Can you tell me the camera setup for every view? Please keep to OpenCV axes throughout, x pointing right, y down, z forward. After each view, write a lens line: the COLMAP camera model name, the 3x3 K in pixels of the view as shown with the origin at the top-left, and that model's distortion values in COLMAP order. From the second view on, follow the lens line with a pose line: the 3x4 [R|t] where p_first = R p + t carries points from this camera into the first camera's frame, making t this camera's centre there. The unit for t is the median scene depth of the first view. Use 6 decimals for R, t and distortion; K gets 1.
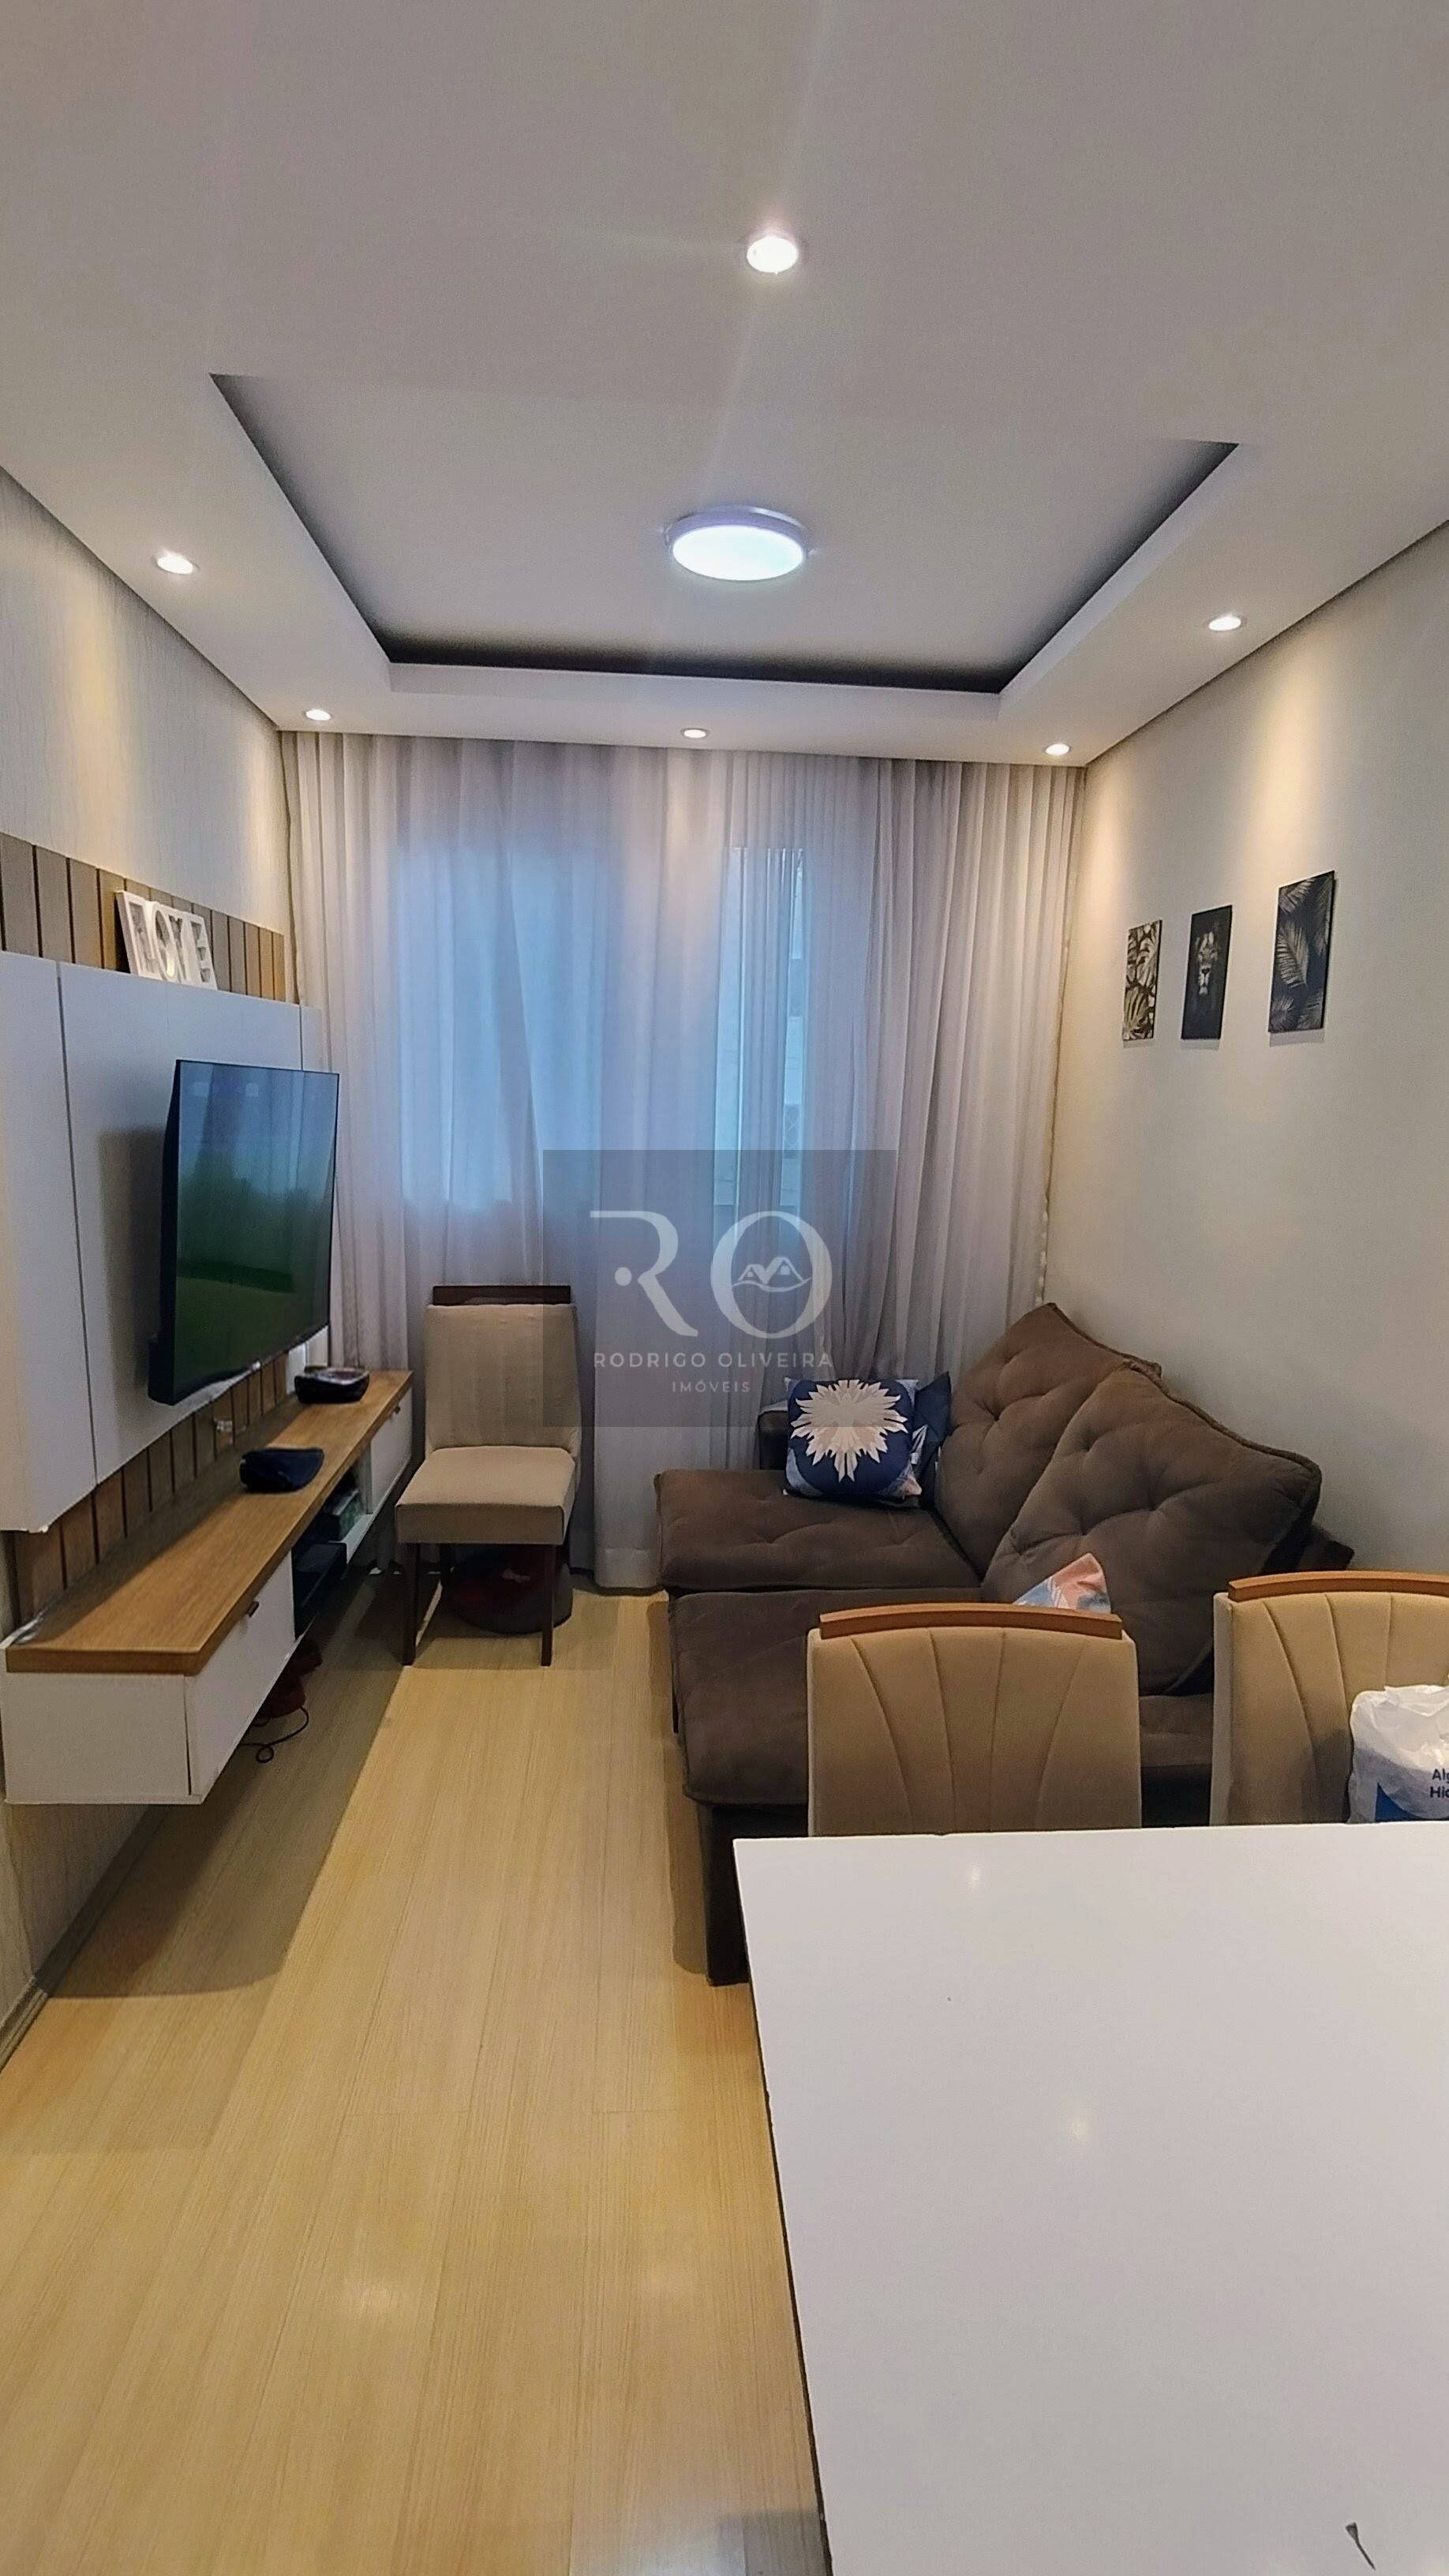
lens RADIAL K [[1172.5, 0, 718.3], [0, 1172.5, 1289.4], [0, 0, 1]] dist [-0.002317, 0.000058]
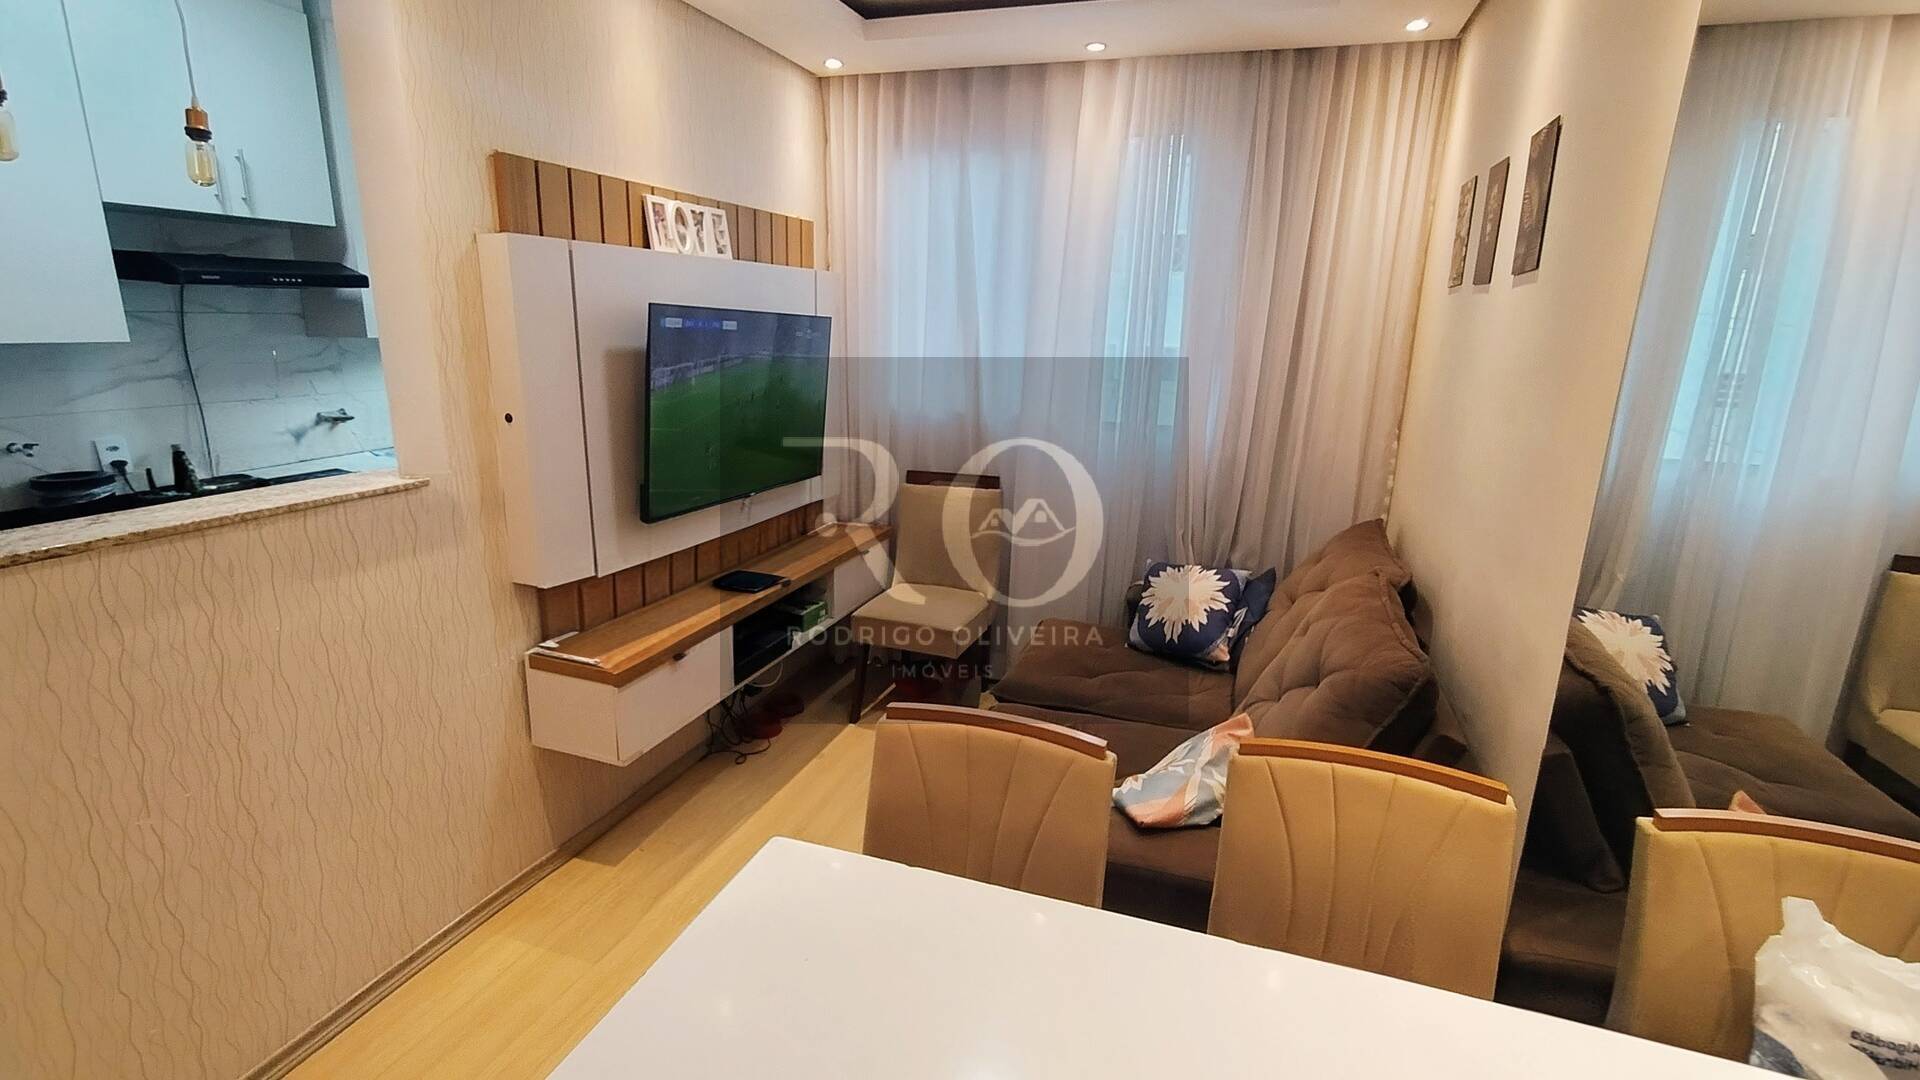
lens RADIAL K [[876.5, 0, 952.9], [0, 876.5, 548.0], [0, 0, 1]] dist [-0.004800, 0.004644]
pose [[0.923601, 0.098217, -0.370561, 0.232601], [-0.074276, 0.994153, 0.078372, 0.004121], [0.376091, -0.044861, 0.925496, 0.034290]]
